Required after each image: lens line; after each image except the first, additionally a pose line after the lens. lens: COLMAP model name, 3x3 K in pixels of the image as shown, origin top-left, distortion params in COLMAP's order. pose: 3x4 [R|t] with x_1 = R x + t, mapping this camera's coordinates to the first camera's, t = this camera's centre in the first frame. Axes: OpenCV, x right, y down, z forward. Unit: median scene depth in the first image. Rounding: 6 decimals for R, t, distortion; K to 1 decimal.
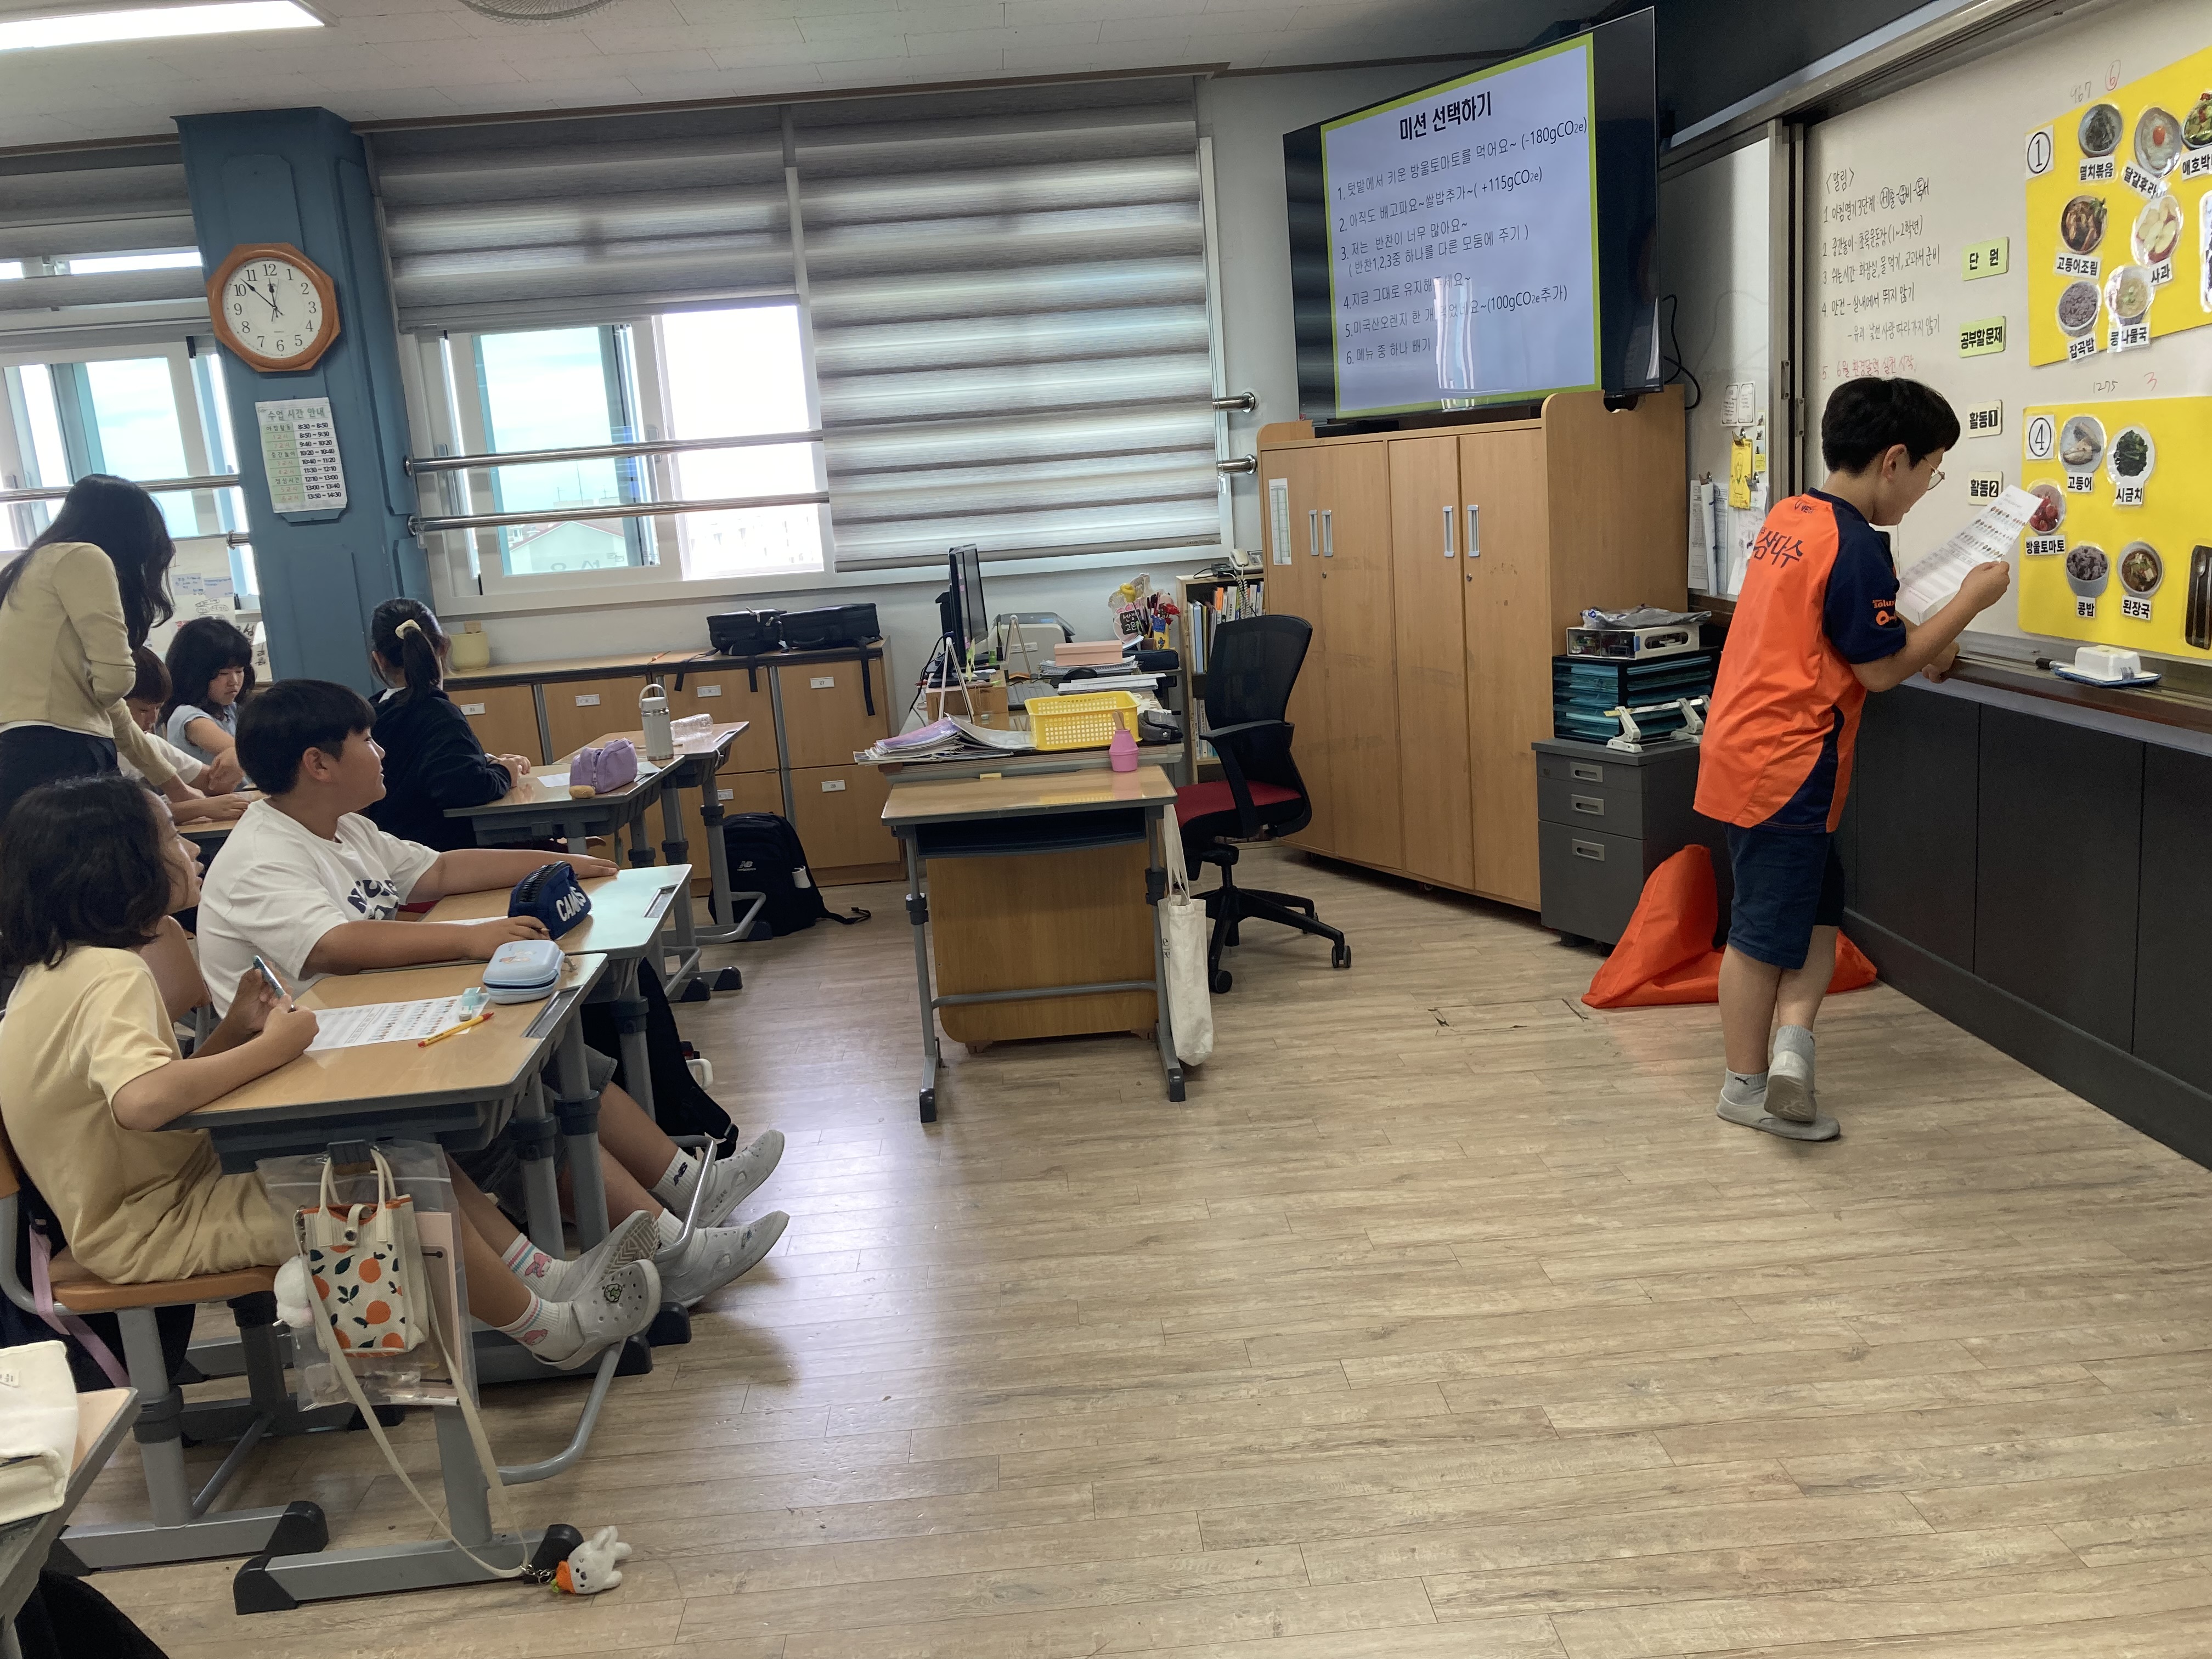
lens RADIAL K [[1892.0, 0, 1071.4], [0, 1892.0, 826.0], [0, 0, 1]] dist [-0.017889, -0.005022]
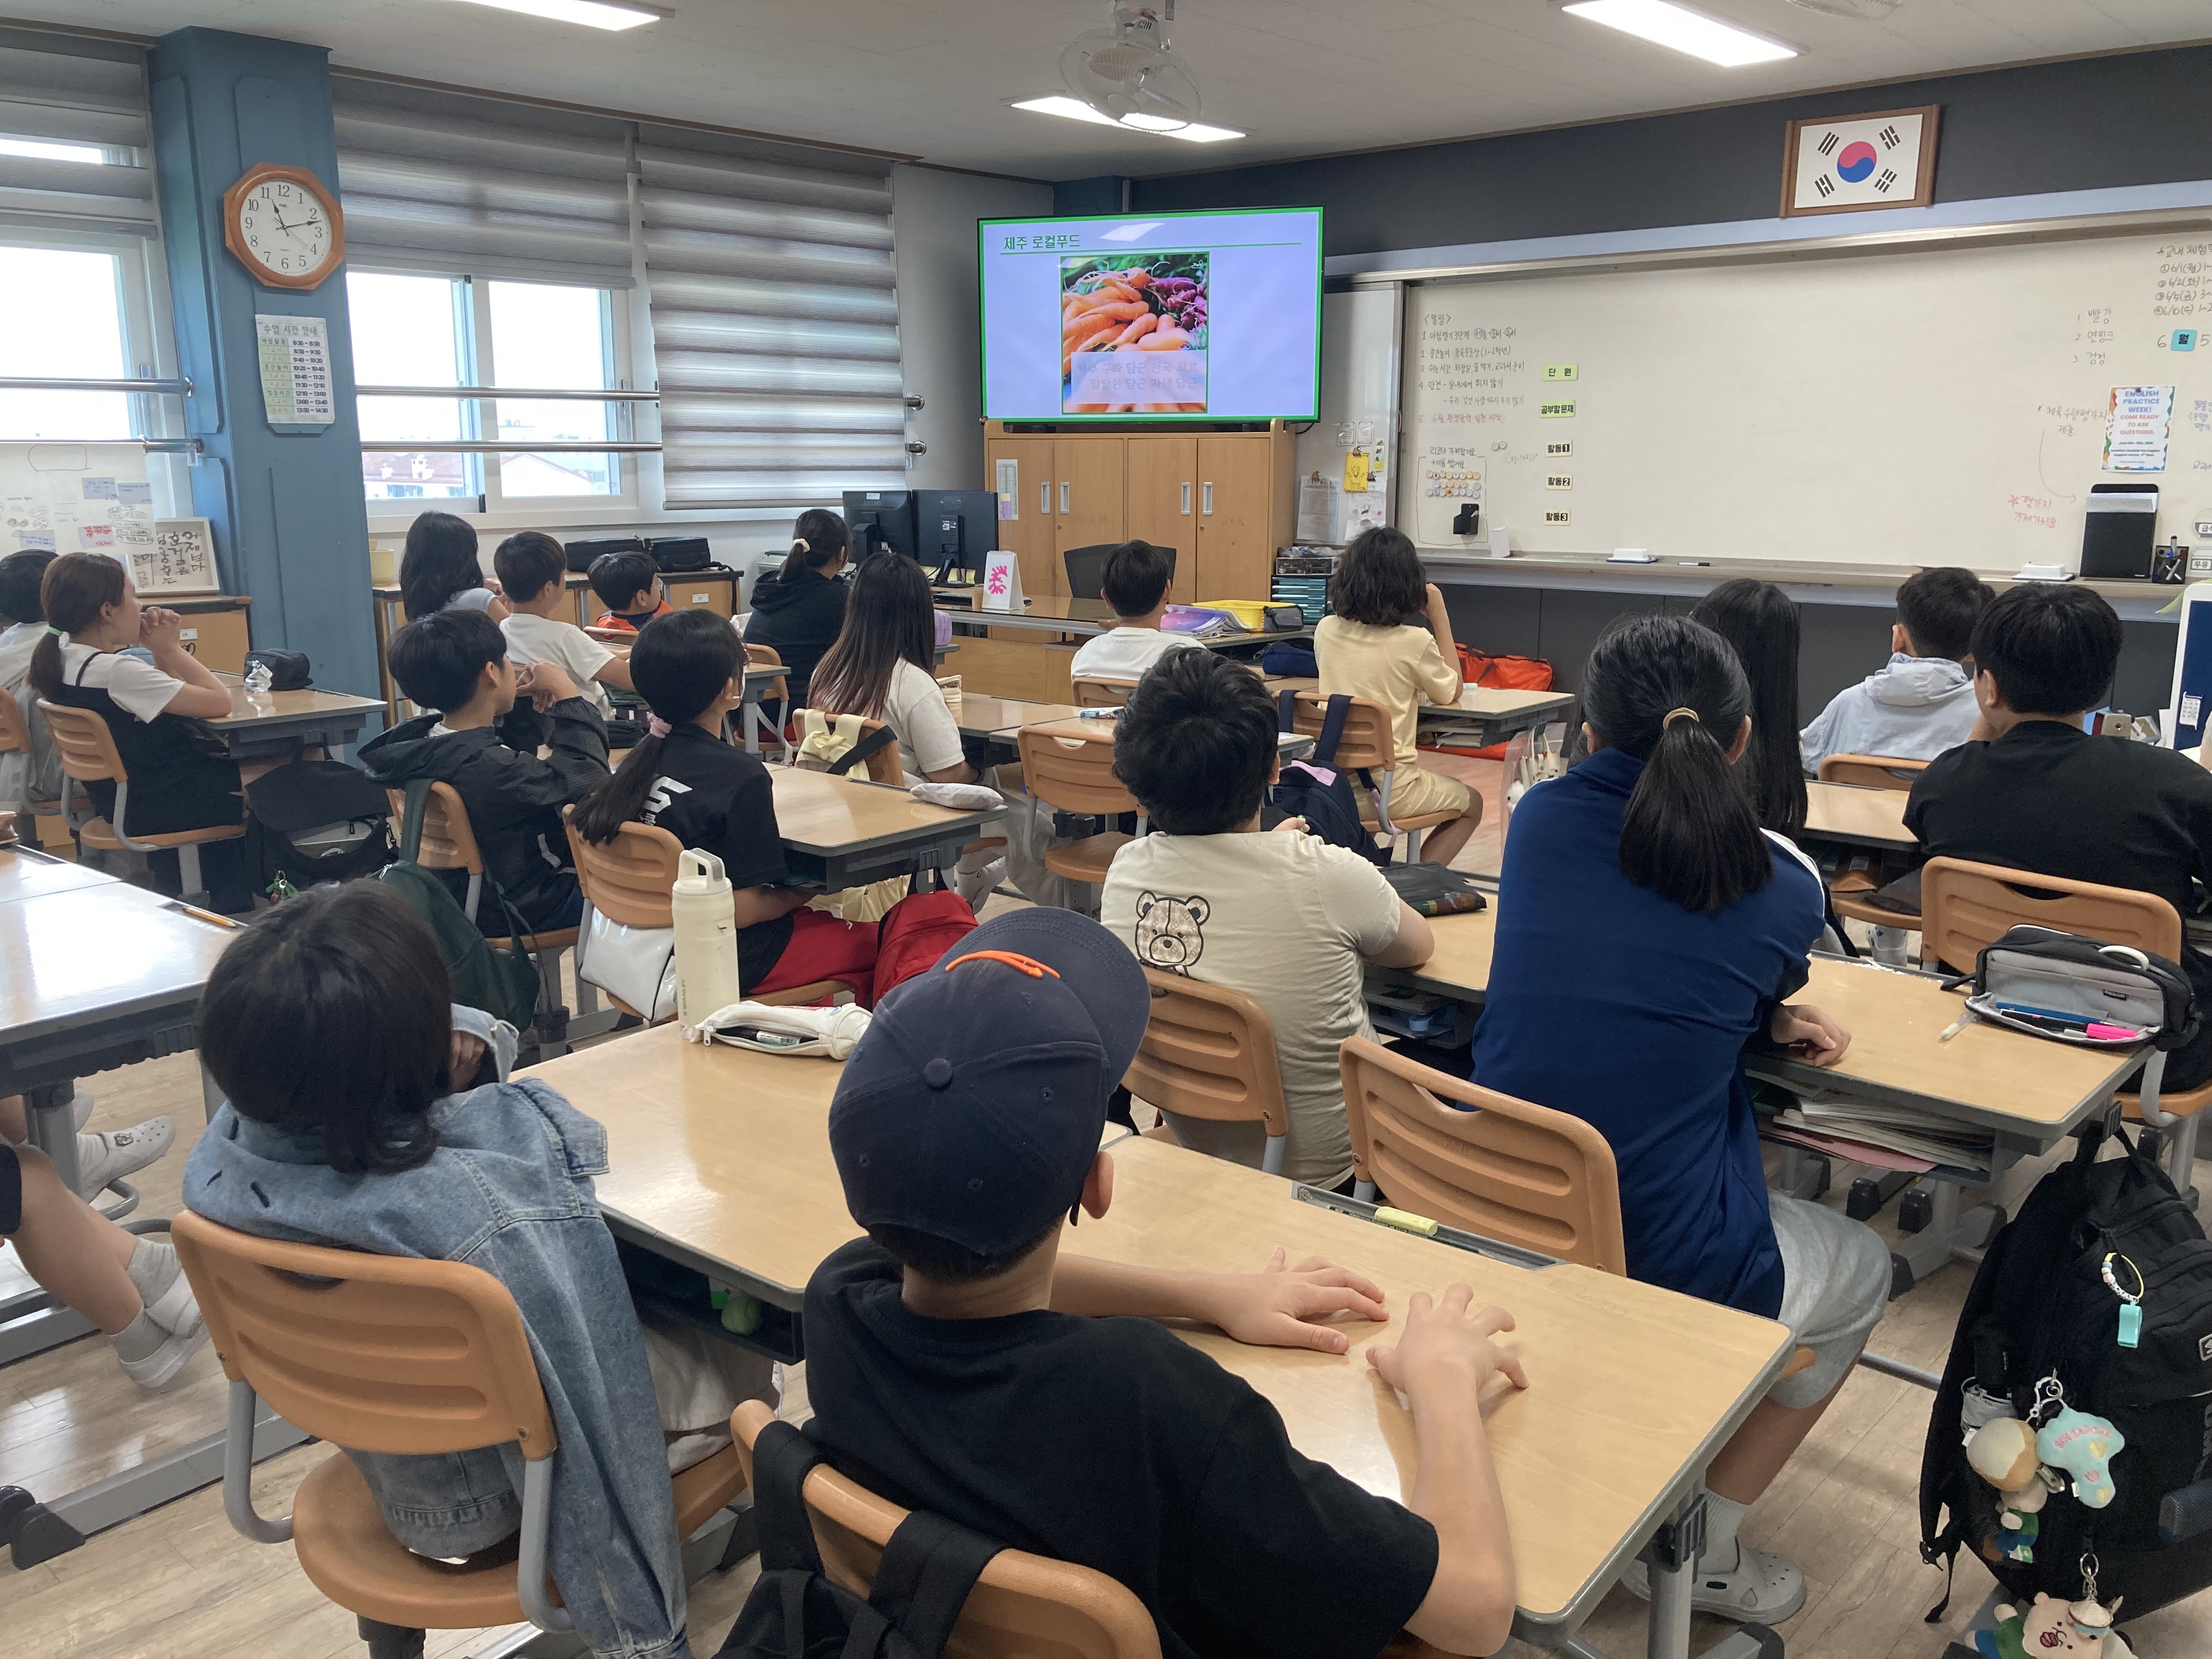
lens RADIAL K [[1892.0, 0, 1071.4], [0, 1892.0, 826.0], [0, 0, 1]] dist [-0.017889, -0.005022]
pose [[0.702267, -0.065959, 0.708852, -0.831792], [0.079184, 0.996757, 0.014300, 0.072379], [-0.707496, 0.046087, 0.705213, -0.031093]]
